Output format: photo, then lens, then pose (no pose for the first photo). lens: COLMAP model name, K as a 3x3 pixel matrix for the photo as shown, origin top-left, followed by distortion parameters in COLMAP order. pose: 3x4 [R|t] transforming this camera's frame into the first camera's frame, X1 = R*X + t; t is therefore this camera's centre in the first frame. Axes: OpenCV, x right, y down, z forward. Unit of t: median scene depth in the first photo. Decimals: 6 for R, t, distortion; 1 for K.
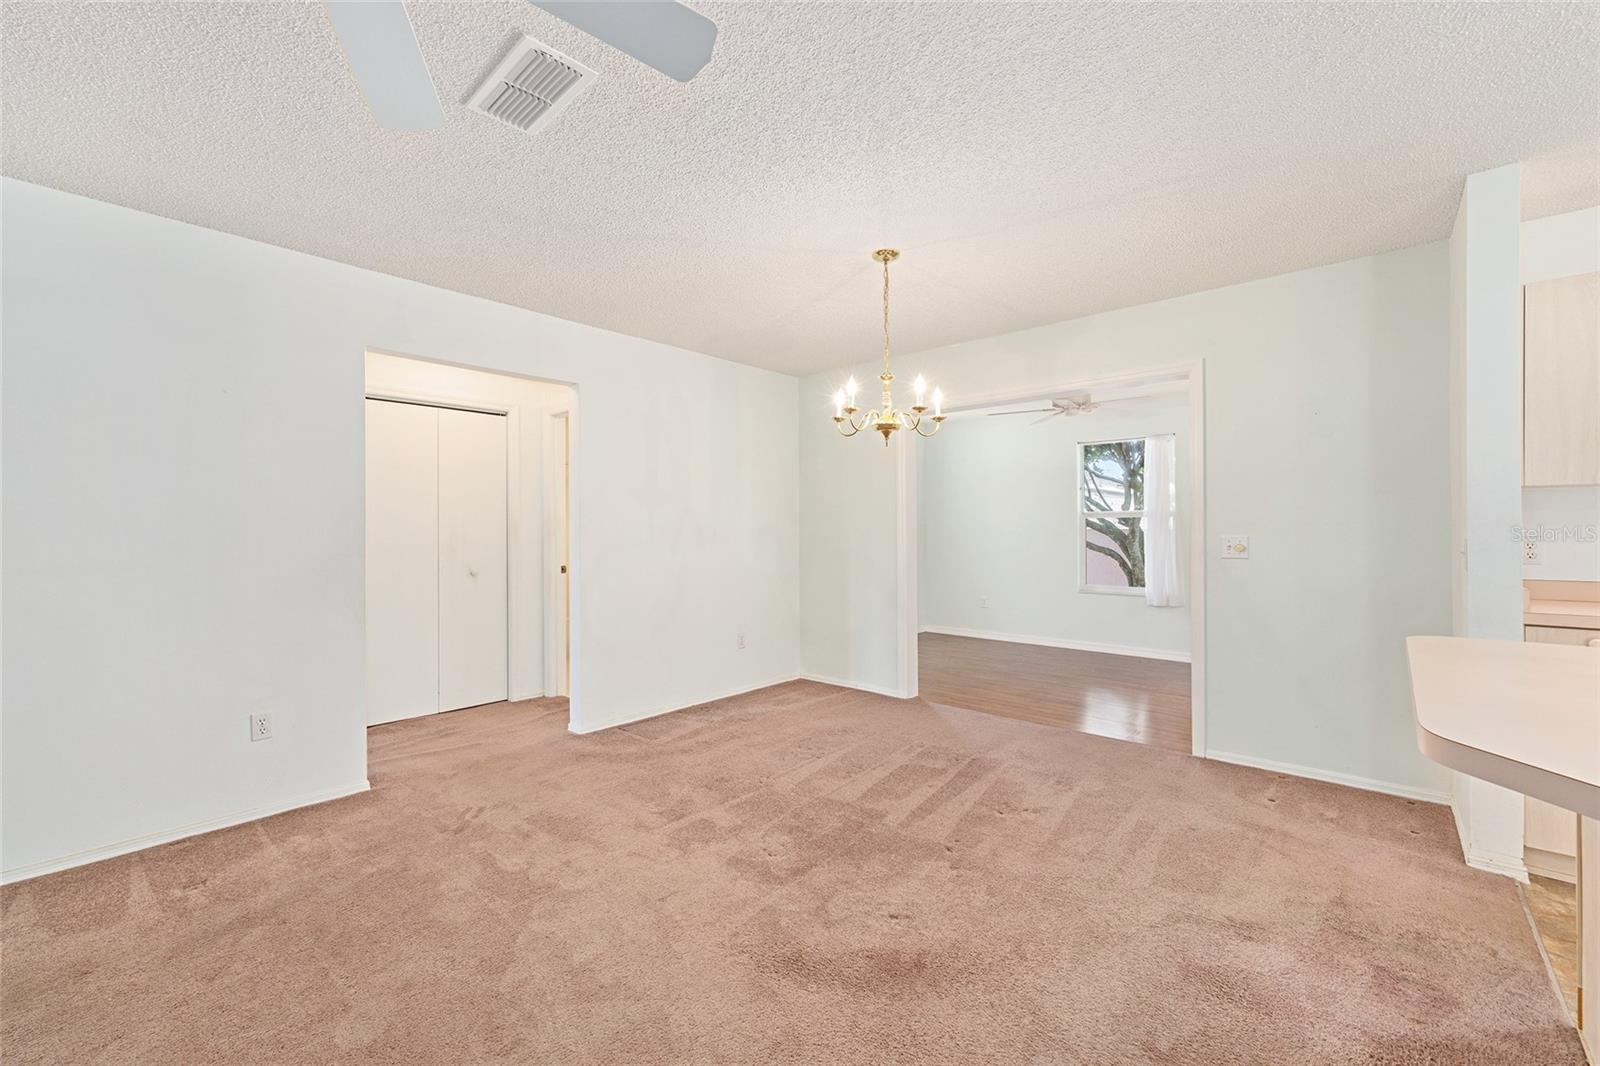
lens RADIAL K [[651.0, 0, 792.3], [0, 651.0, 530.7], [0, 0, 1]] dist [-0.002510, 0.000906]
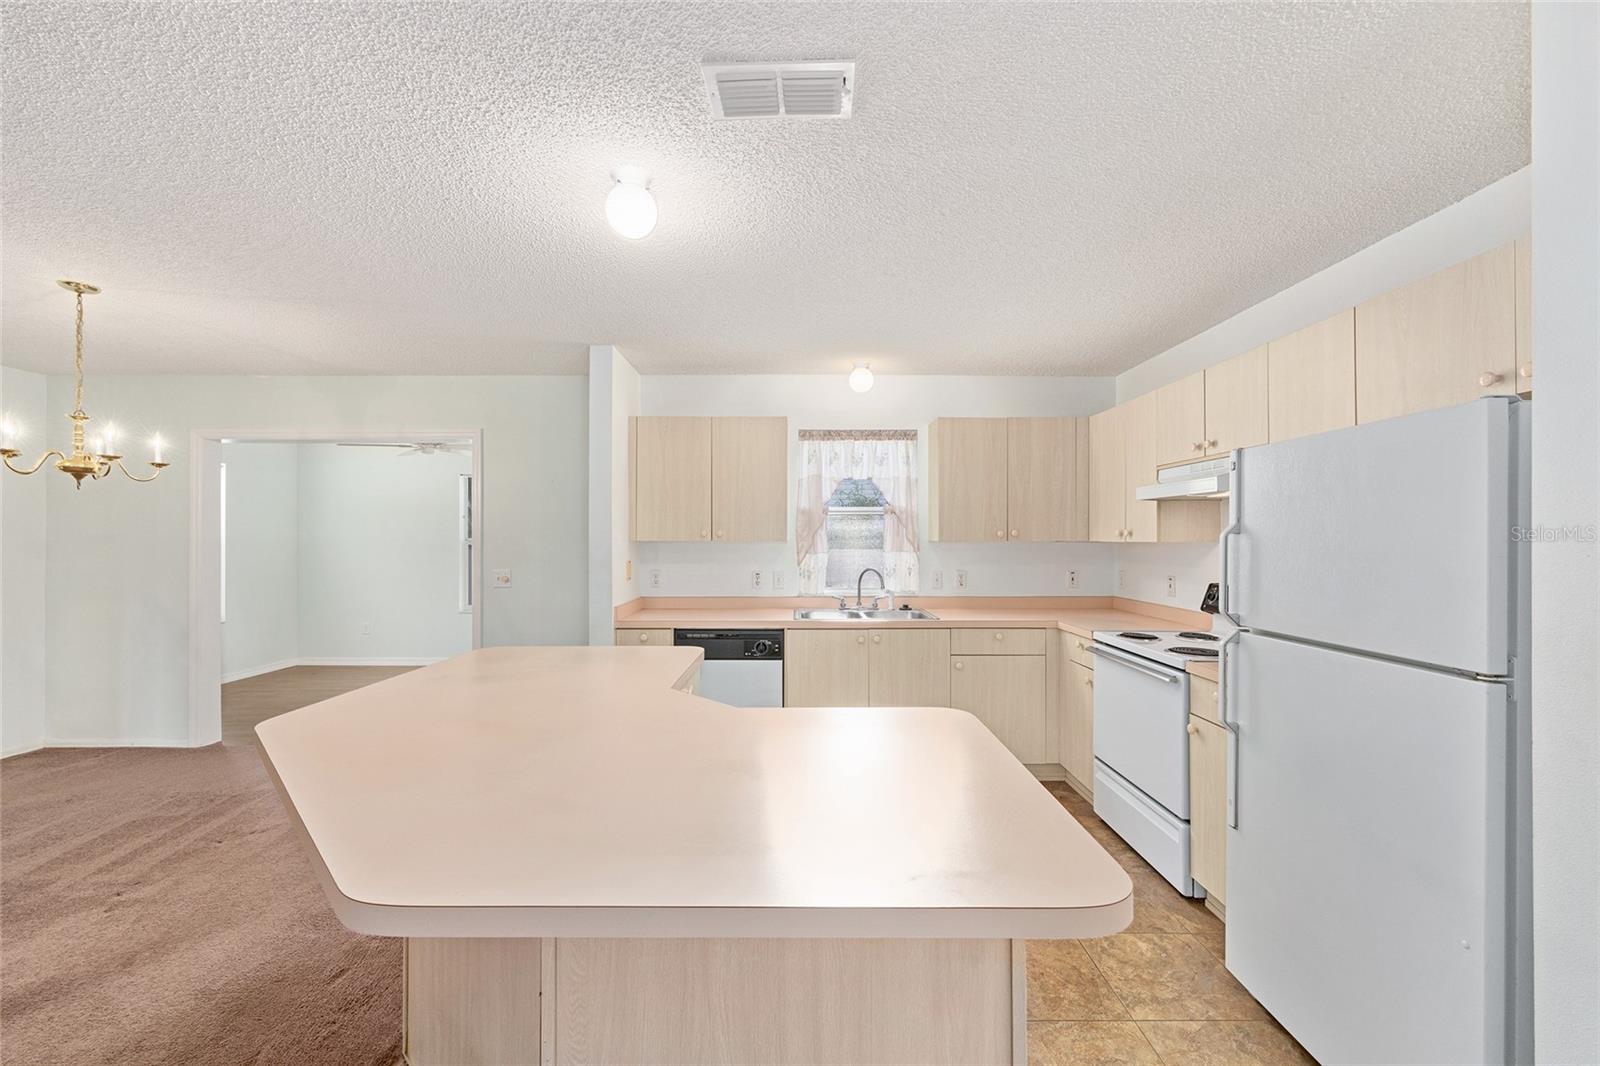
lens RADIAL K [[651.0, 0, 794.8], [0, 651.0, 538.1], [0, 0, 1]] dist [-0.002510, 0.000906]
pose [[0.742332, 0.005651, 0.670009, 0.278925], [-0.003134, 0.999983, -0.004961, -0.056772], [-0.670025, 0.001583, 0.742337, -0.387265]]
